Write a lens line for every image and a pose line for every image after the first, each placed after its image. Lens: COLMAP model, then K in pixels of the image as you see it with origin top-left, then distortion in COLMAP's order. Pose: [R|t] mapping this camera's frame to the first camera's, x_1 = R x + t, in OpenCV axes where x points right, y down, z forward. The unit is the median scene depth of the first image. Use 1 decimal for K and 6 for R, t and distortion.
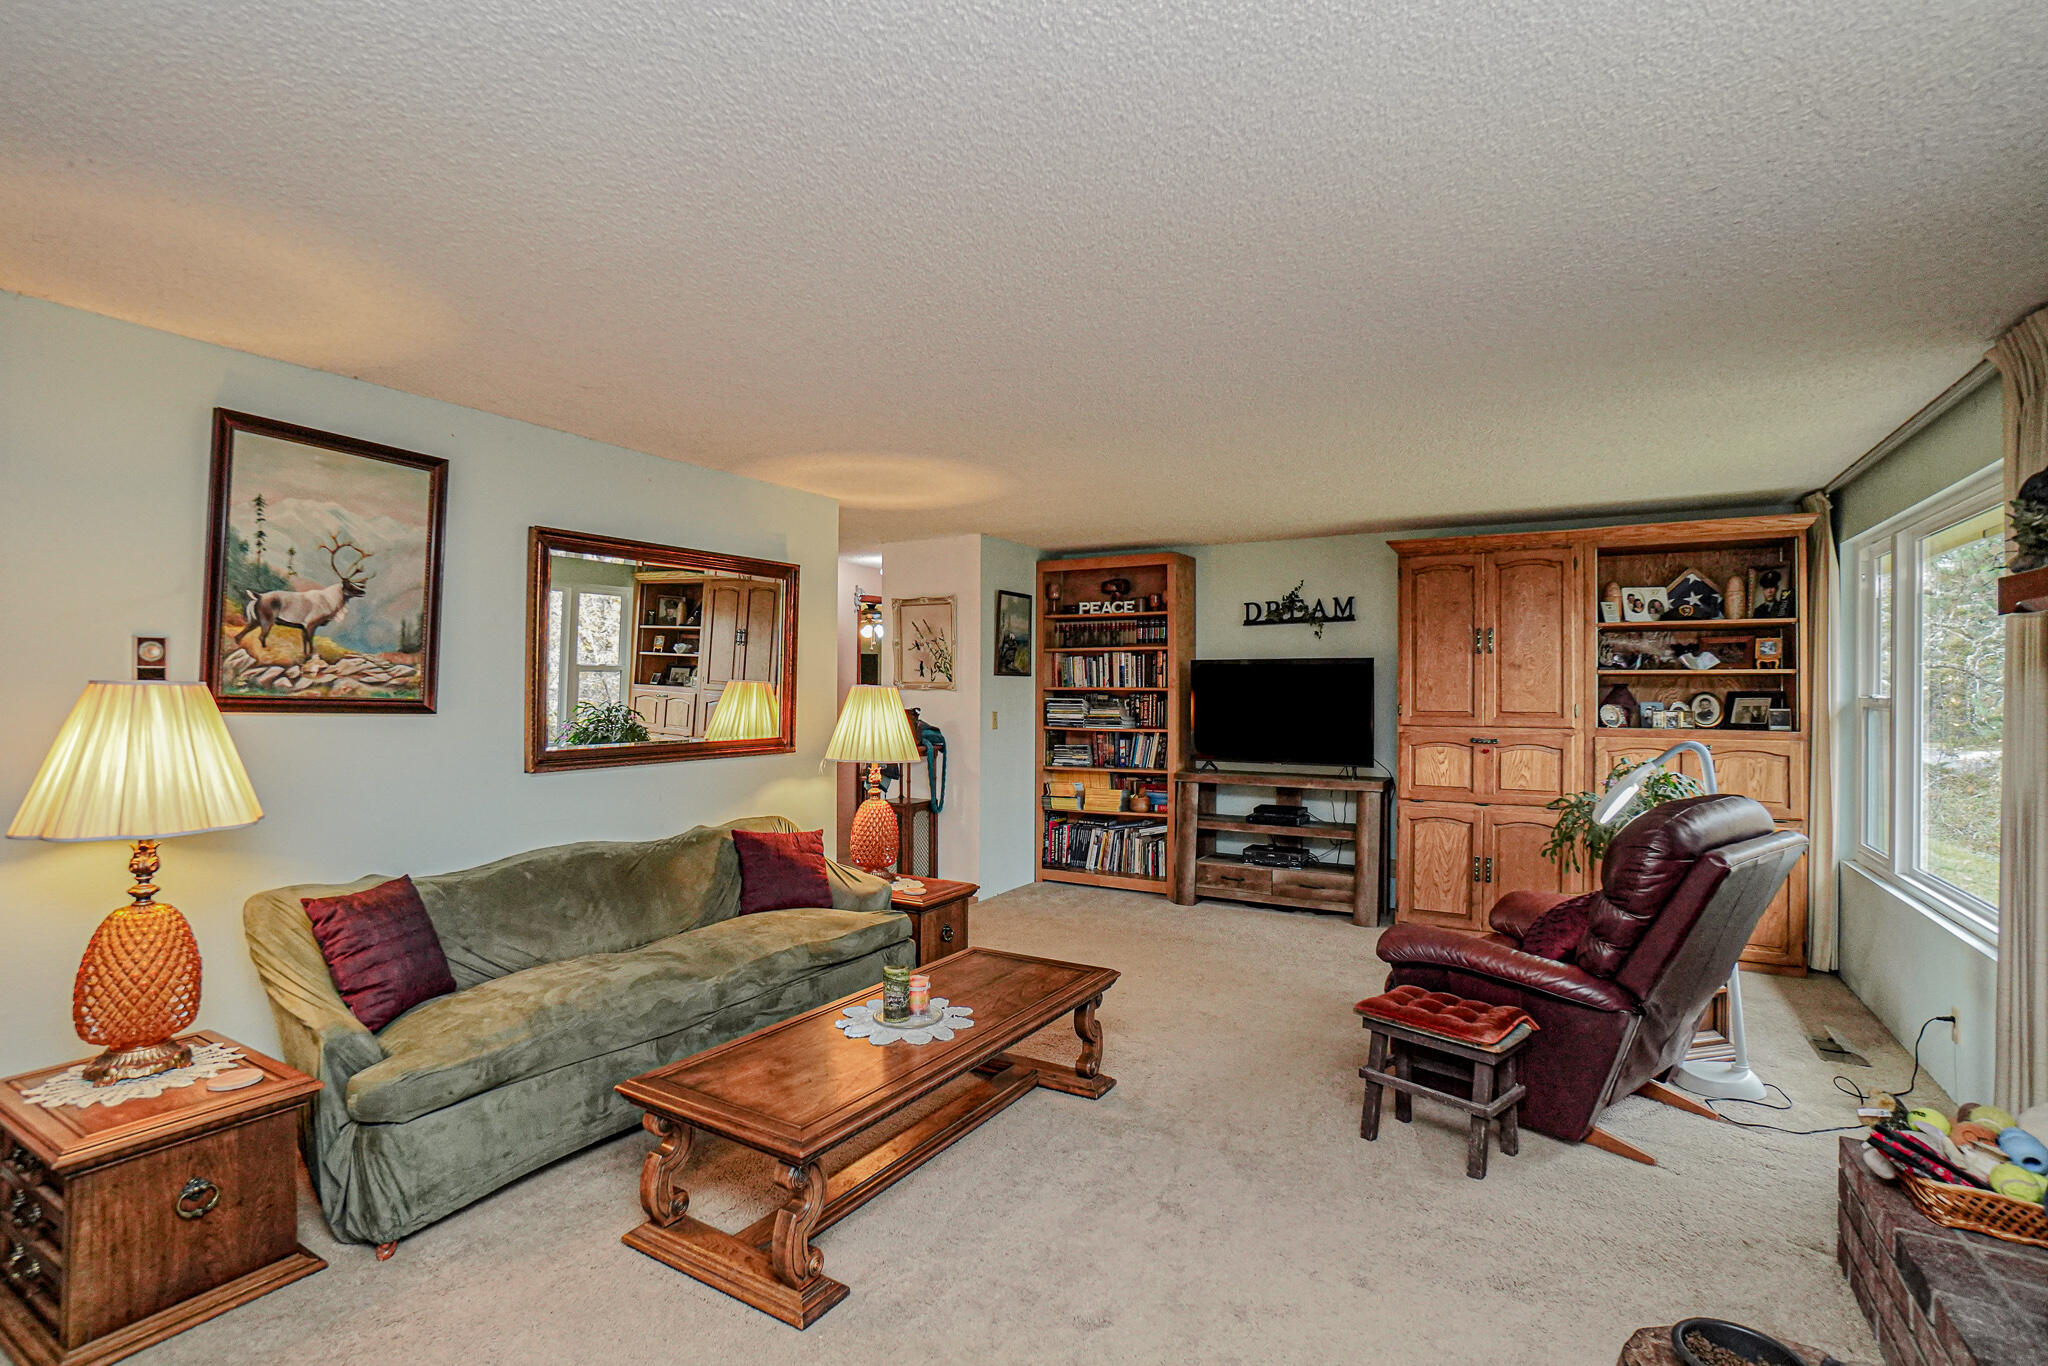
lens RADIAL K [[1014.1, 0, 1021.5], [0, 1014.1, 685.7], [0, 0, 1]] dist [-0.021640, 0.011569]
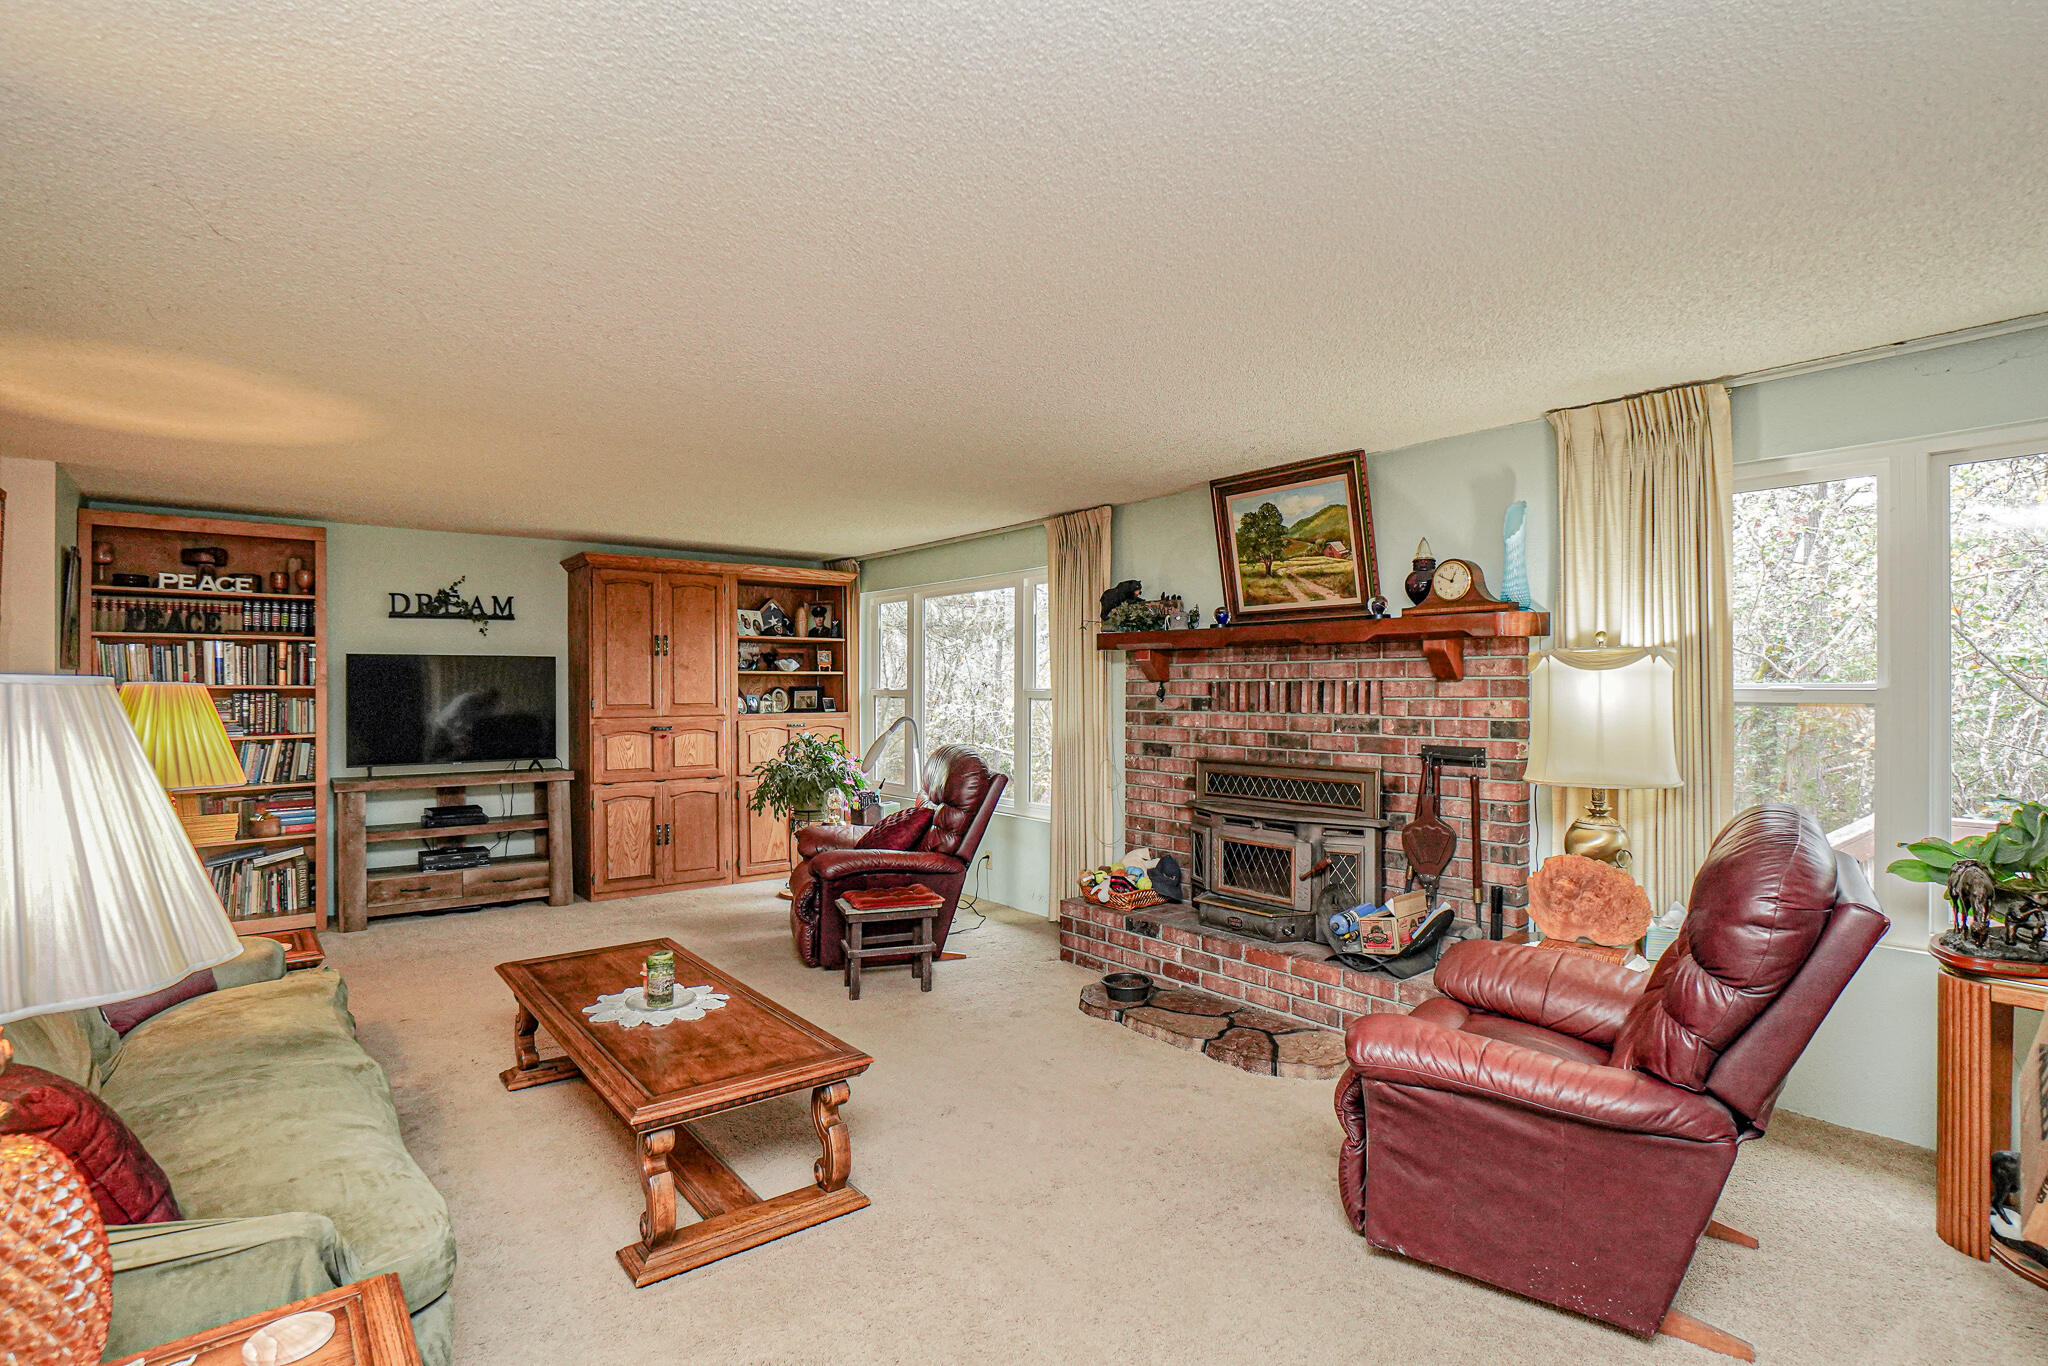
lens RADIAL K [[1014.1, 0, 1024.6], [0, 1014.1, 687.2], [0, 0, 1]] dist [-0.021640, 0.011569]
pose [[0.356249, -0.001879, 0.934389, -0.486726], [0.003826, 0.999993, 0.000552, 0.006242], [-0.934383, 0.003378, 0.356254, 0.153415]]
